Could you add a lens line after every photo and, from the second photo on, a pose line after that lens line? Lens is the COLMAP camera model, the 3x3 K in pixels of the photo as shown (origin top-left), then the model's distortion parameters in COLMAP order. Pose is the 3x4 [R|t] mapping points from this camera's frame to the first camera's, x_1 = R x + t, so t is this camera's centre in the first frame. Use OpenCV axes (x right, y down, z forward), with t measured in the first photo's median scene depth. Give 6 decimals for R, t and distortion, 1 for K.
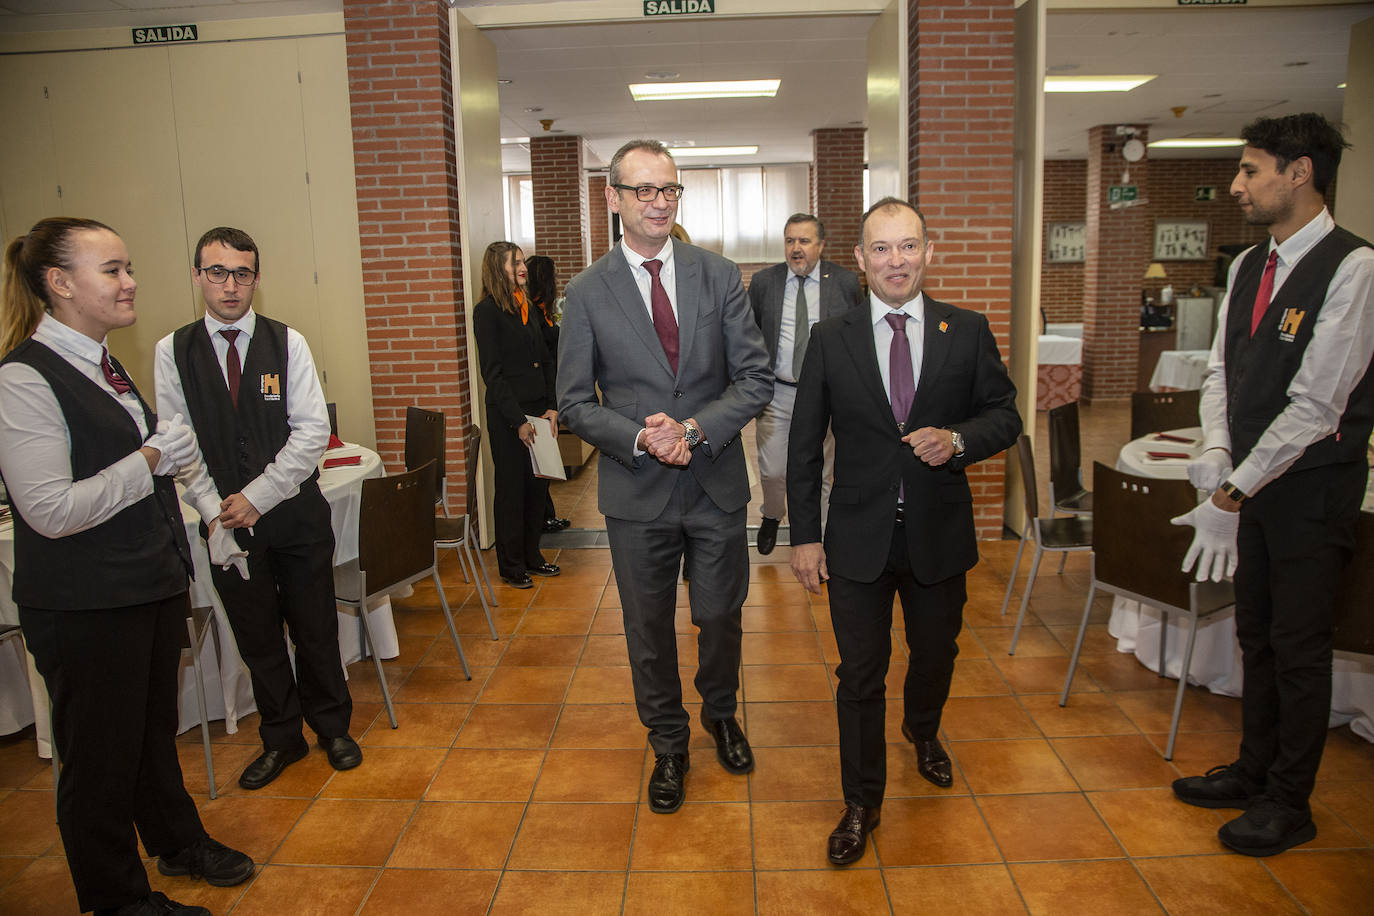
lens RADIAL K [[921.3, 0, 702.7], [0, 921.3, 450.3], [0, 0, 1]] dist [-0.119899, 0.066175]
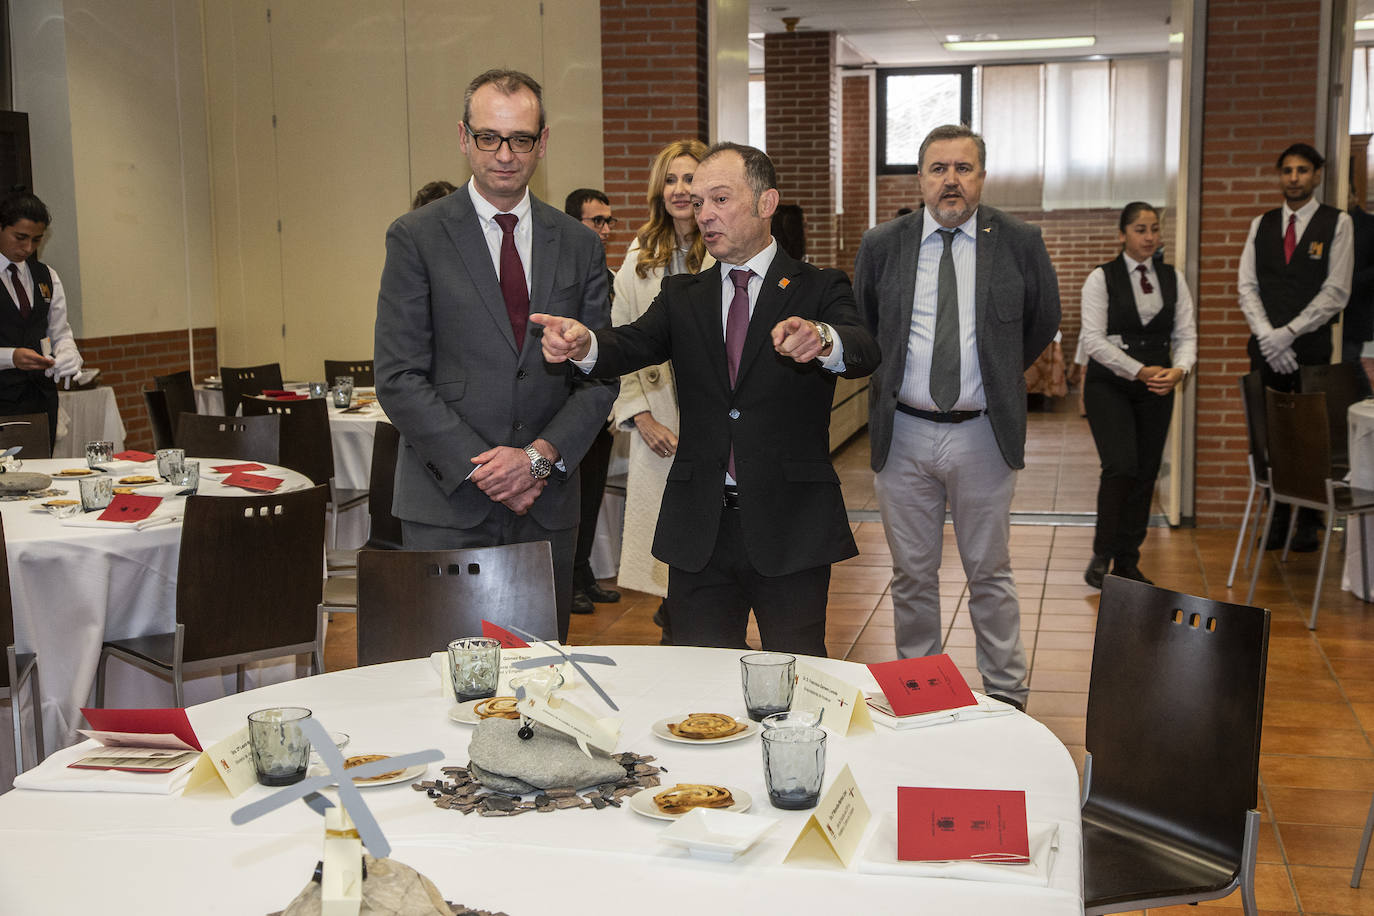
lens RADIAL K [[2084.1, 0, 684.8], [0, 2084.1, 455.3], [0, 0, 1]] dist [0.212793, 0.028904]
pose [[0.981844, 0.033571, -0.186696, 0.132661], [-0.047923, 0.996187, -0.072897, 0.214697], [0.183537, 0.080521, 0.979709, -1.165842]]
